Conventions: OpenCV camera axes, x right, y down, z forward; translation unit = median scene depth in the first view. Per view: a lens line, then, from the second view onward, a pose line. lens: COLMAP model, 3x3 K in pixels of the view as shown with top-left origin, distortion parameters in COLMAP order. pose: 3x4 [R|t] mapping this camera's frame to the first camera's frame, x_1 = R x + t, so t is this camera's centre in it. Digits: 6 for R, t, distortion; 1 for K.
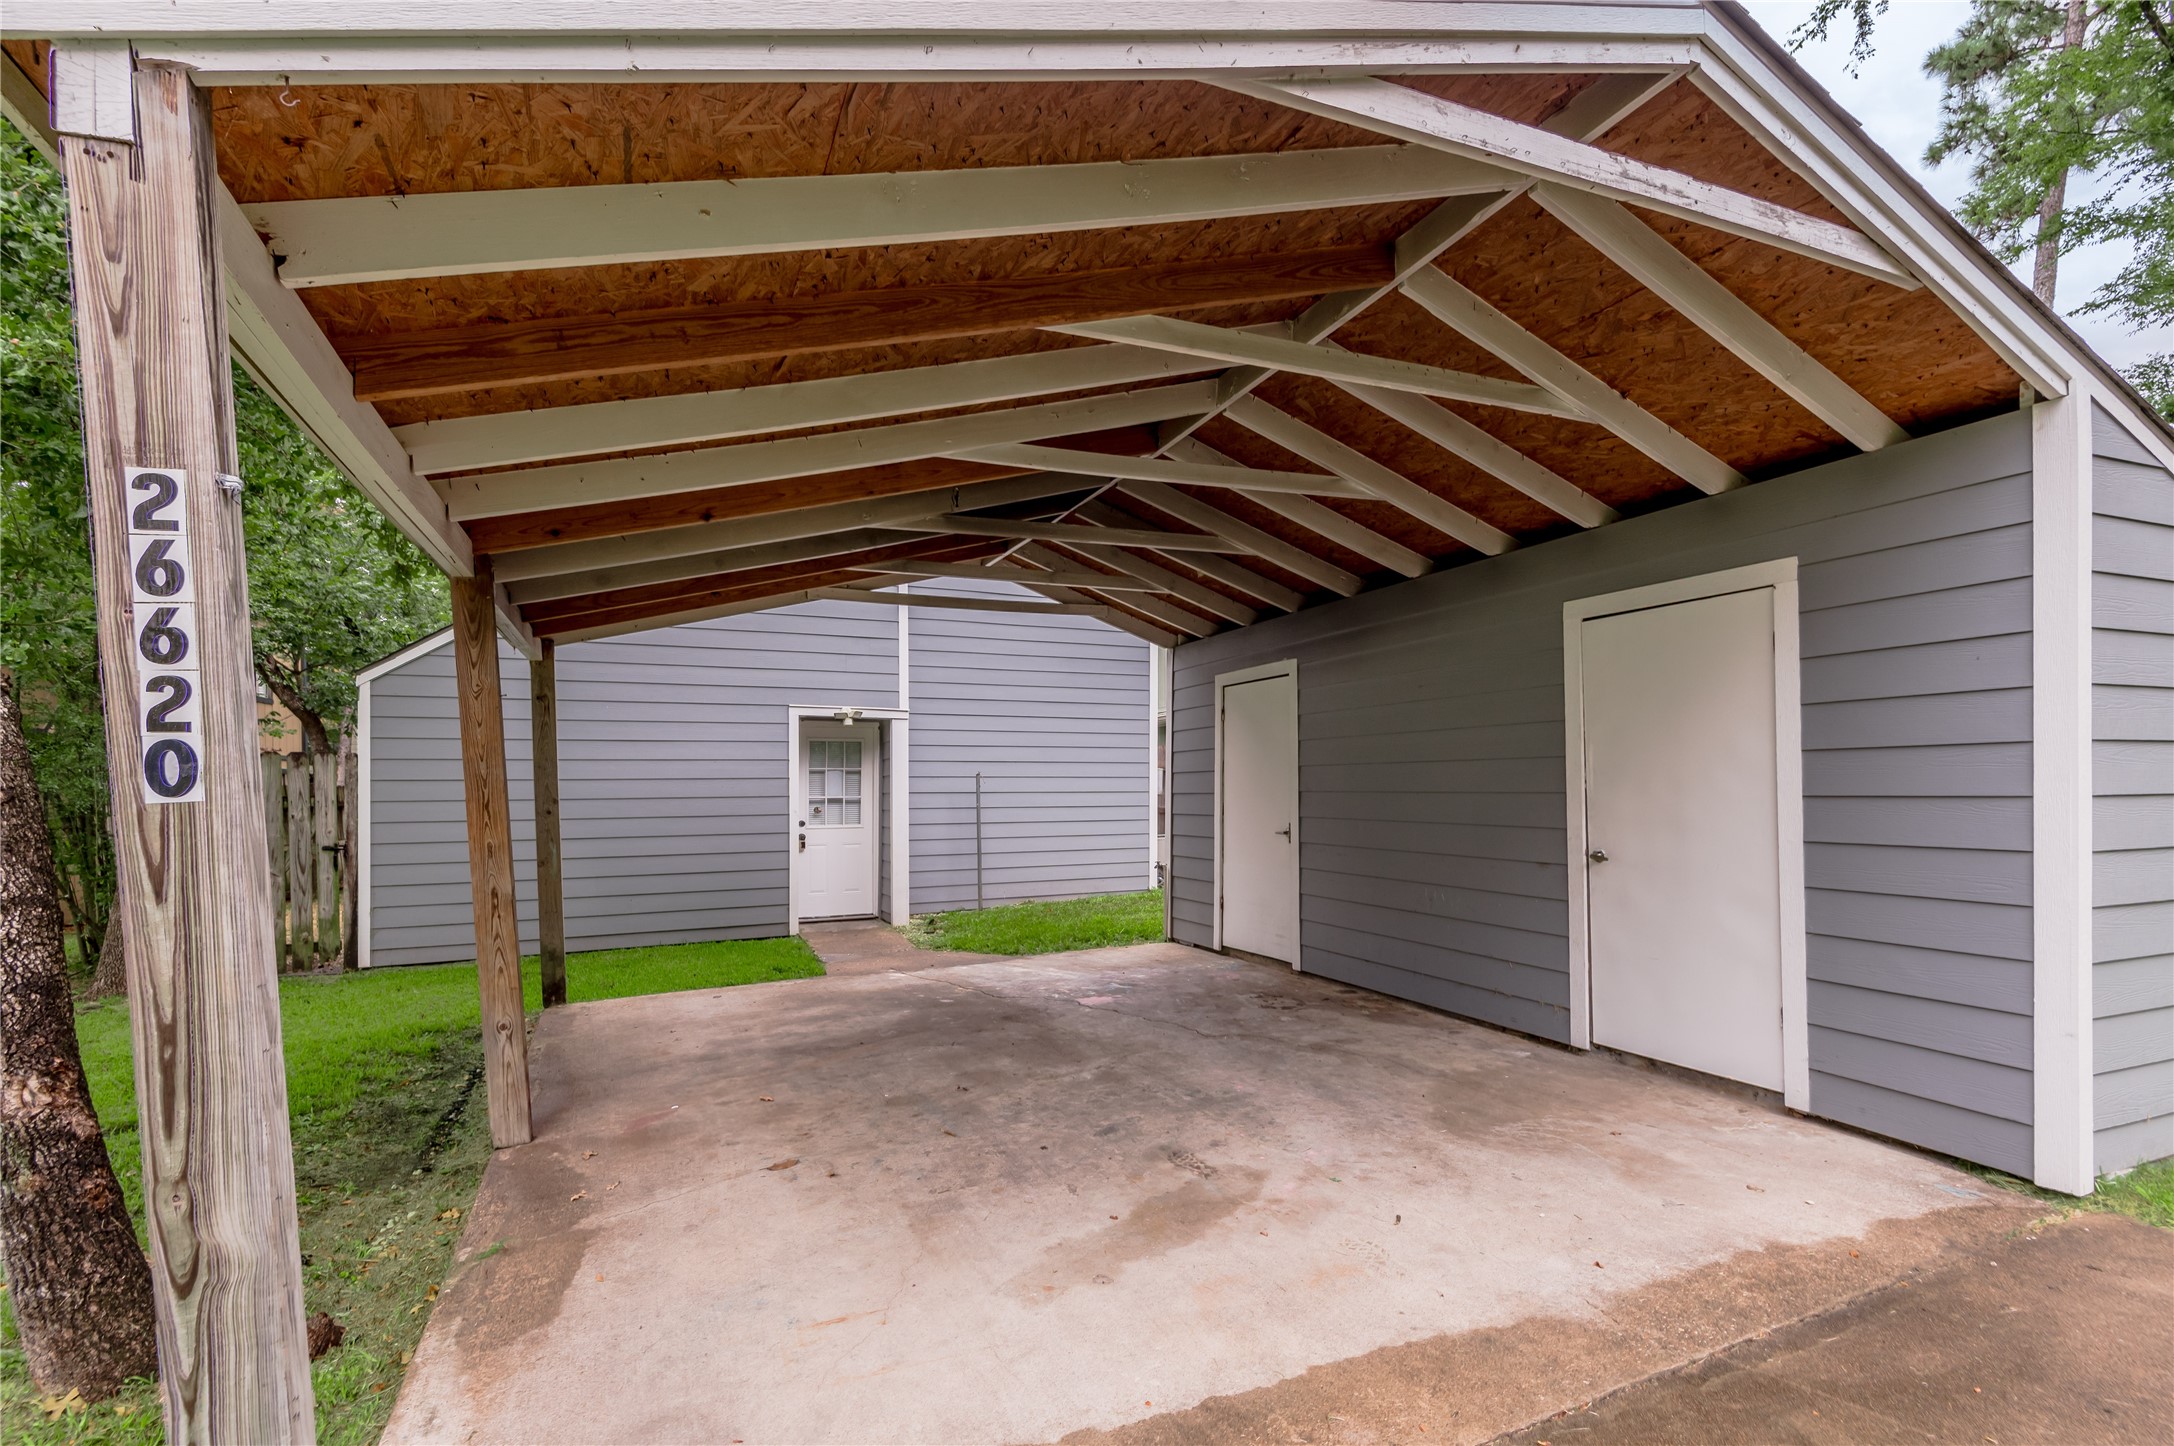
lens RADIAL K [[993.9, 0, 1079.1], [0, 993.9, 814.3], [0, 0, 1]] dist [-0.000886, -0.000347]
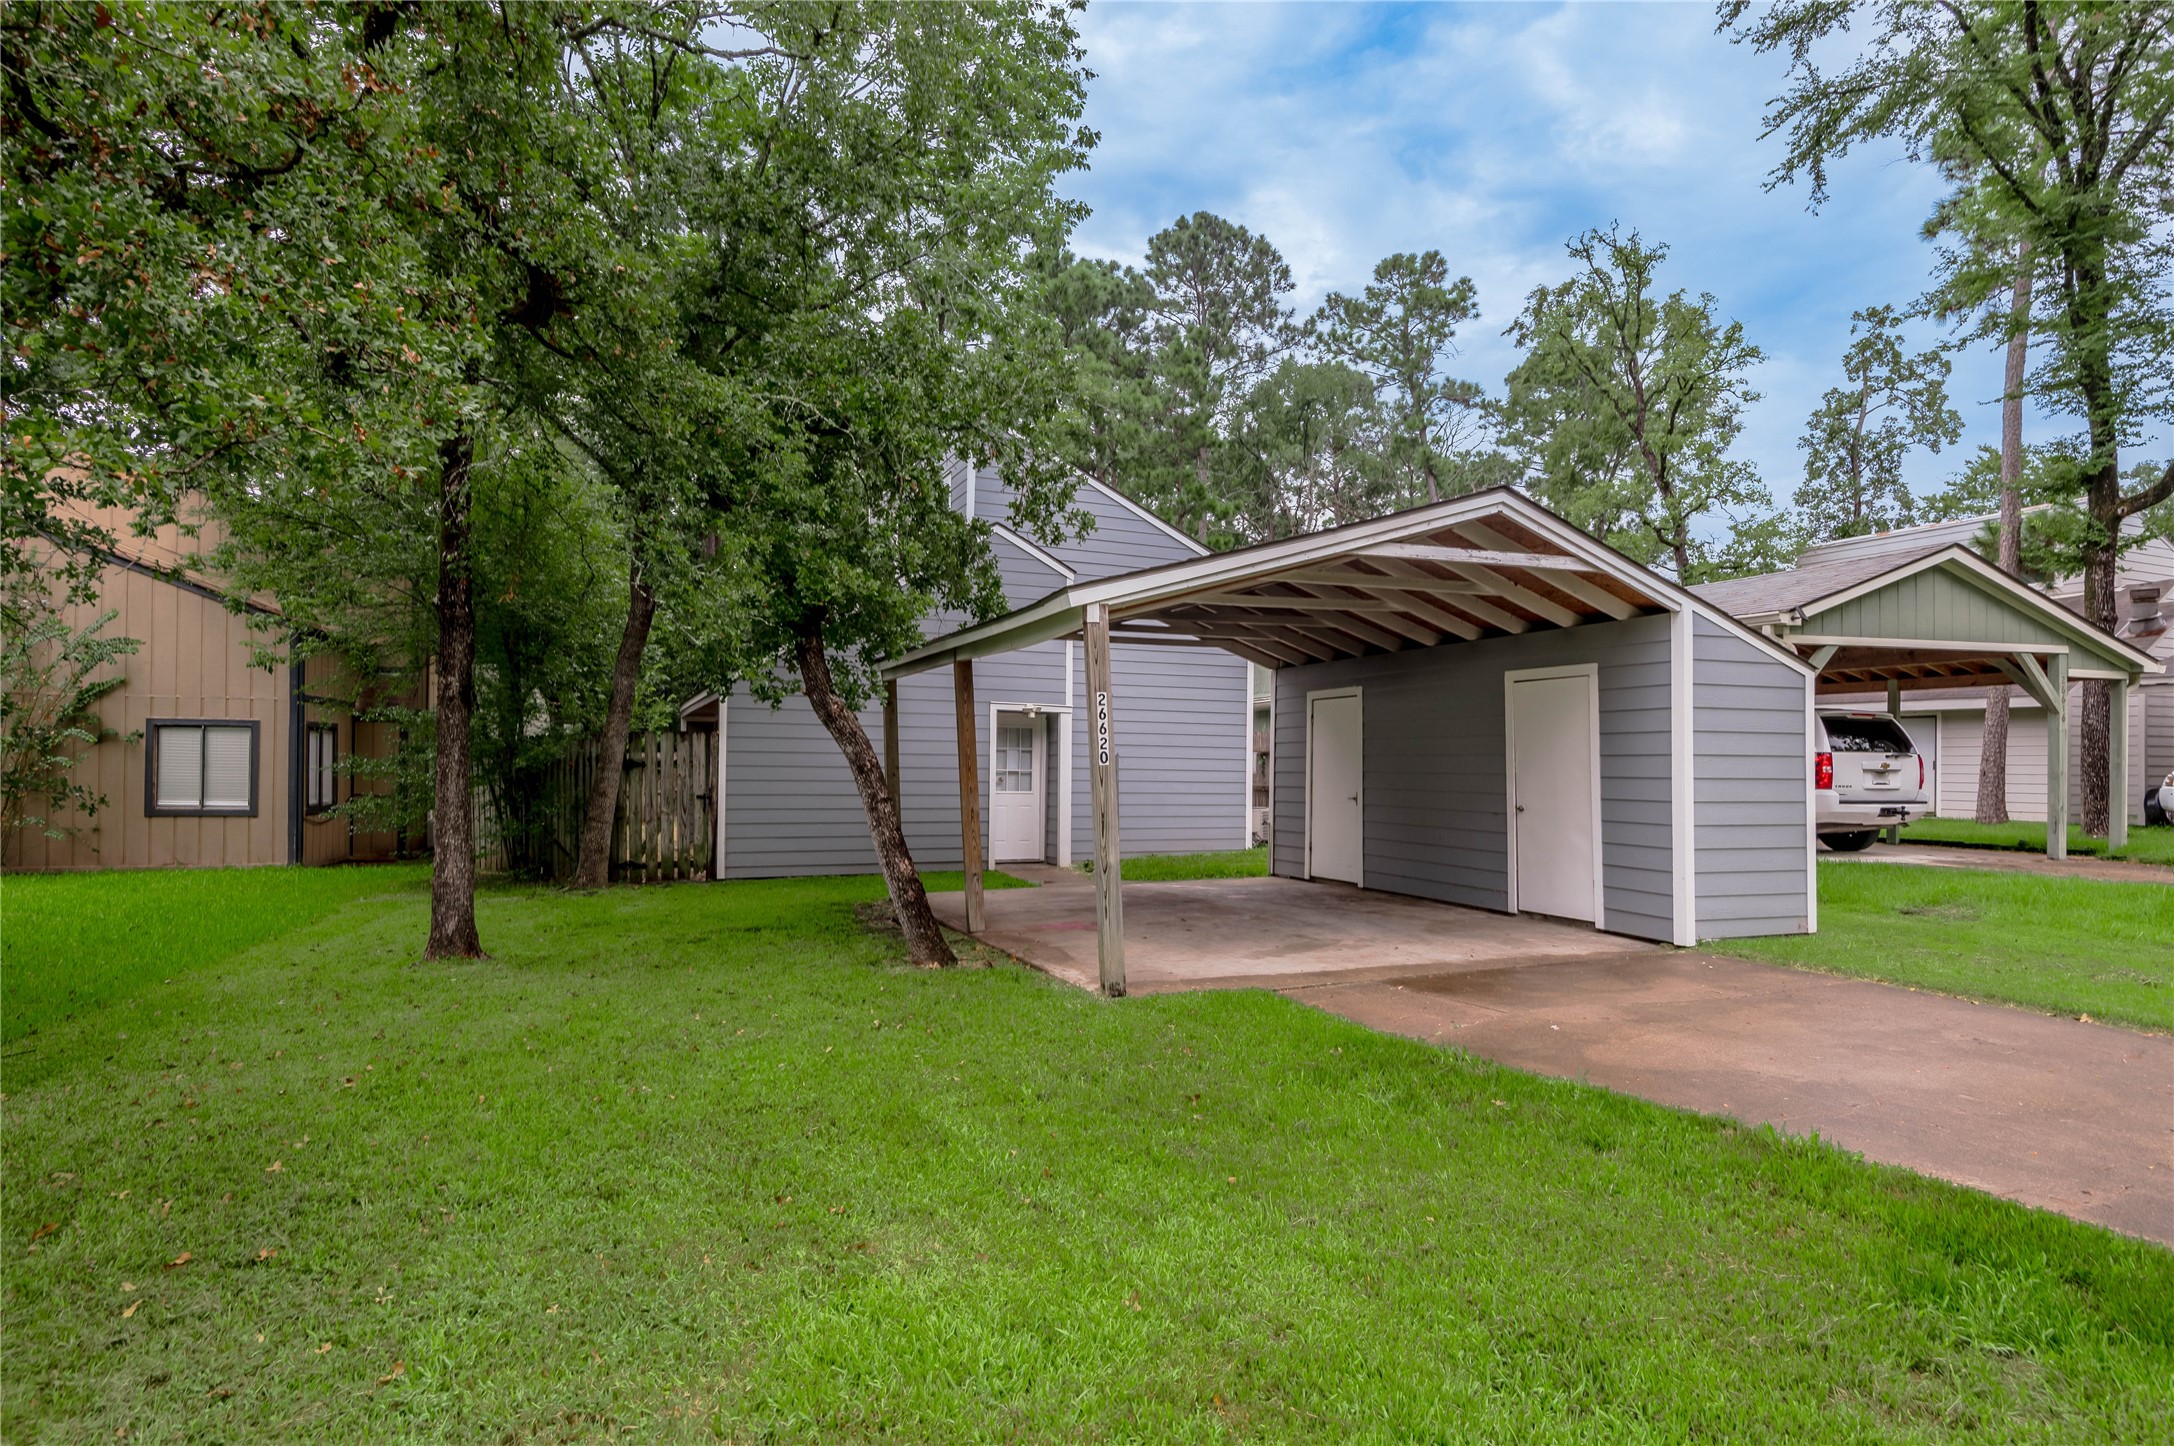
lens RADIAL K [[1184.6, 0, 1087.0], [0, 1184.6, 723.0], [0, 0, 1]] dist [0.003922, 0.000371]
pose [[0.999548, 0.020073, -0.022365, -0.152951], [-0.021478, 0.997689, -0.064460, 0.026578], [0.021020, 0.064911, 0.997670, -0.776418]]
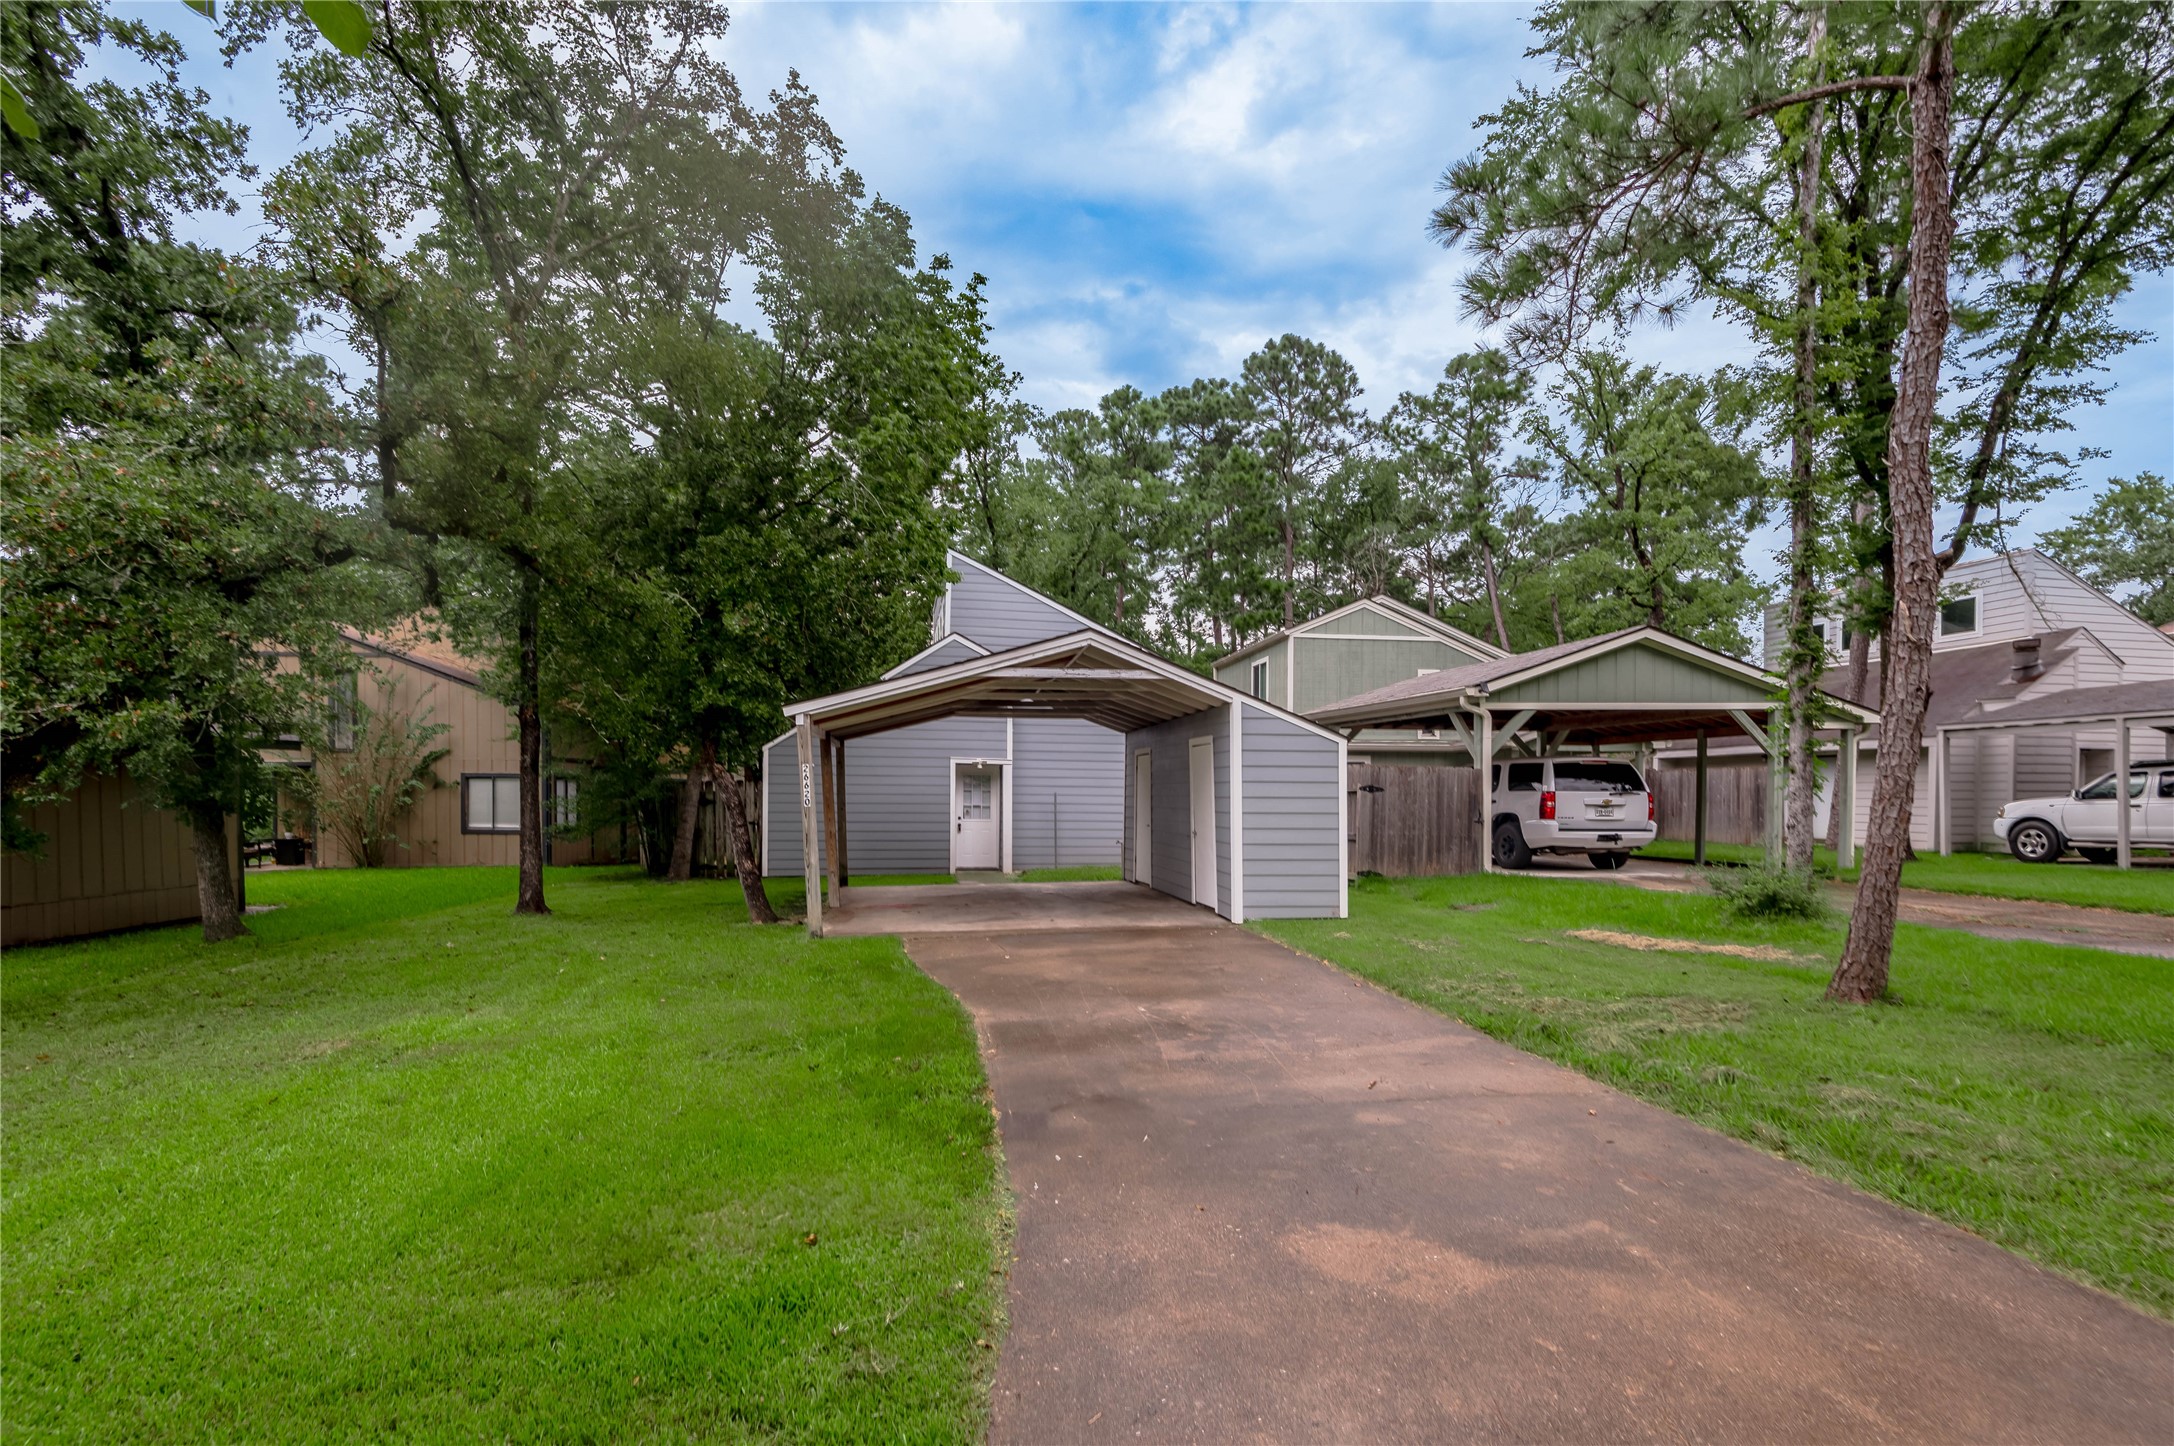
lens RADIAL K [[1020.0, 0, 1082.0], [0, 1020.0, 782.2], [0, 0, 1]] dist [0.000959, 0.000364]
pose [[0.971740, 0.015228, -0.235561, 0.539521], [-0.024523, 0.999030, -0.036582, 0.007856], [0.234775, 0.041325, 0.971171, -1.120458]]
